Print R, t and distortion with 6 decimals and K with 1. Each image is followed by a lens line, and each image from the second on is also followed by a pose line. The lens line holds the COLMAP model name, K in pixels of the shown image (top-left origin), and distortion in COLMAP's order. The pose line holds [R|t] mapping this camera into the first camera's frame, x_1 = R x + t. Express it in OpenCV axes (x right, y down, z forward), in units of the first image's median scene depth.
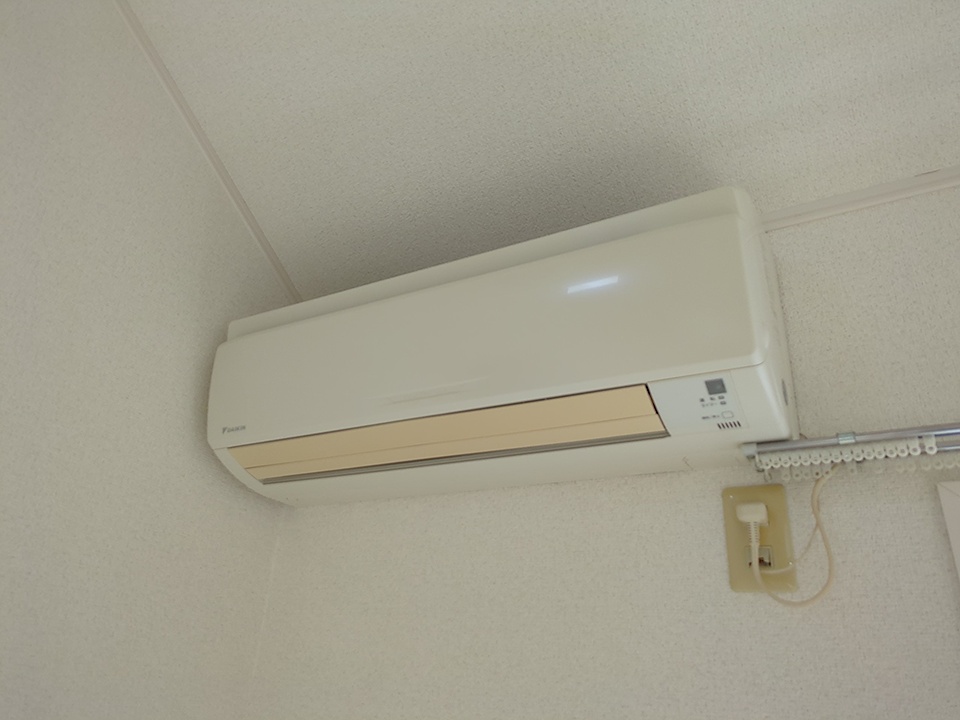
lens RADIAL K [[719.2, 0, 480.0], [0, 719.2, 360.0], [0, 0, 1]] dist [0.020746, -0.008108]
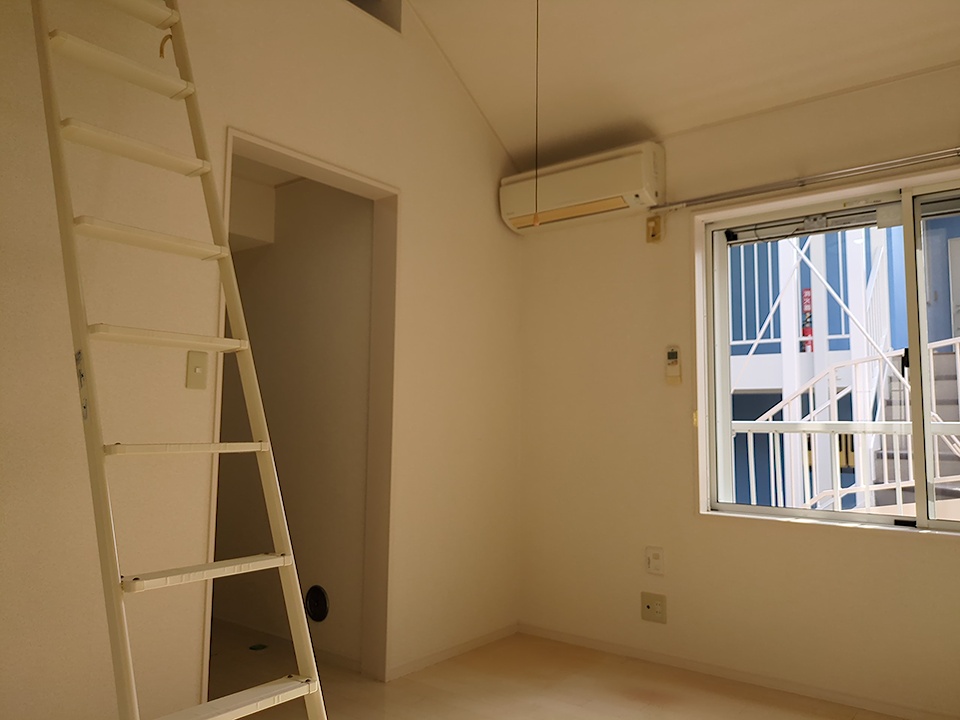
lens RADIAL K [[719.2, 0, 480.0], [0, 719.2, 360.0], [0, 0, 1]] dist [0.020746, -0.008108]
pose [[0.988320, -0.067836, -0.136459, -0.075484], [0.111538, 0.932164, 0.344427, -0.582364], [0.103837, -0.355625, 0.928843, -3.160111]]
